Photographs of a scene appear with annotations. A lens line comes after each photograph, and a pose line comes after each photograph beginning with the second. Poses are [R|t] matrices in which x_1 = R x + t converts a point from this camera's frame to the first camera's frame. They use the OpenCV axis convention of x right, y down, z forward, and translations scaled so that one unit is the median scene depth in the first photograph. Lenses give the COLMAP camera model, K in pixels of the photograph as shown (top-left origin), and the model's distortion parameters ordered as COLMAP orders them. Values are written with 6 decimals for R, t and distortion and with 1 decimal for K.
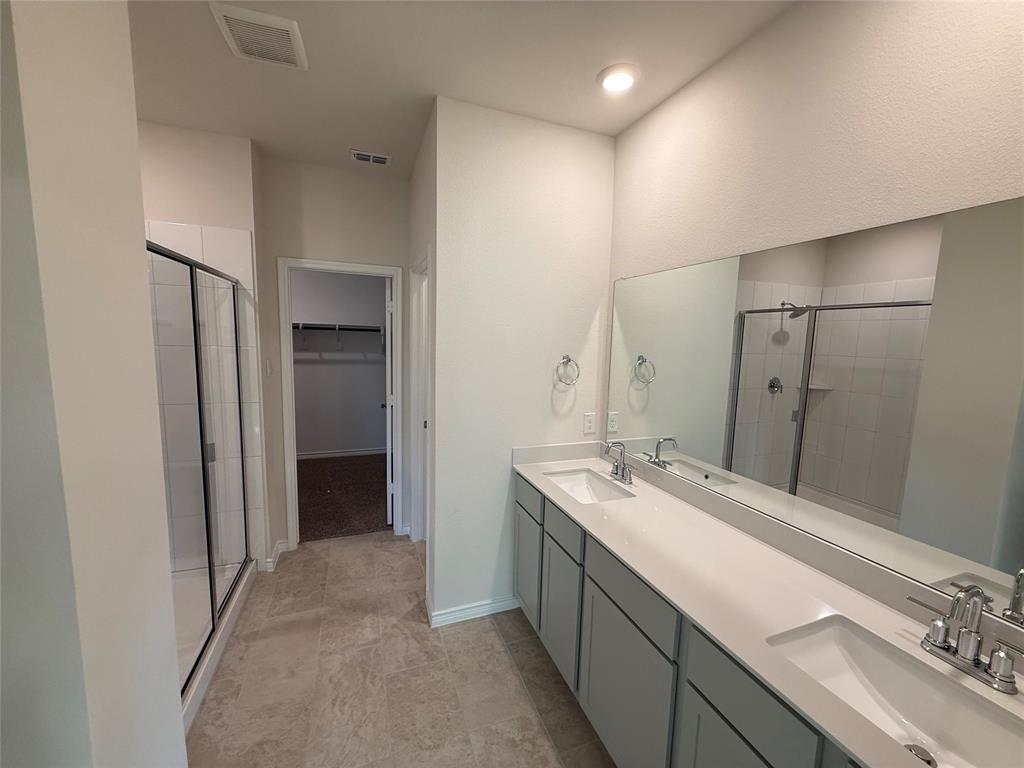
lens RADIAL K [[404.4, 0, 513.0], [0, 404.4, 386.6], [0, 0, 1]] dist [0.000216, 0.000289]
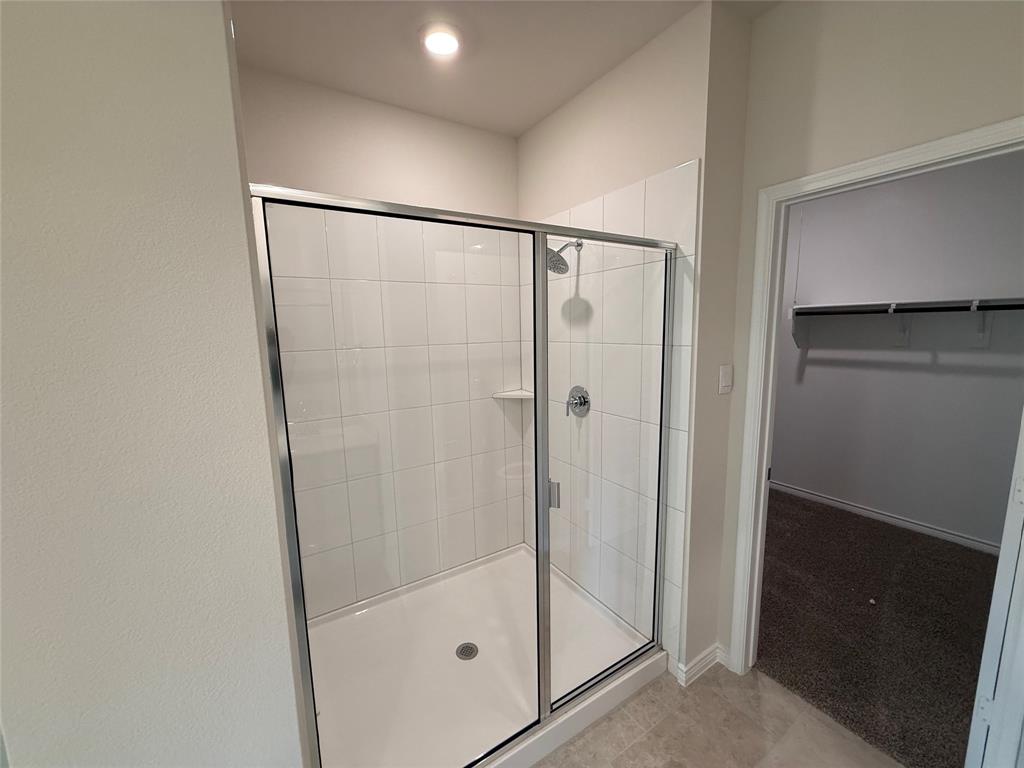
lens RADIAL K [[404.4, 0, 513.0], [0, 404.4, 386.6], [0, 0, 1]] dist [0.000216, 0.000289]
pose [[0.202316, 0.107854, -0.973363, -0.061415], [-0.089553, 0.991790, 0.091282, -0.063498], [0.975217, 0.068700, 0.210314, 0.556977]]
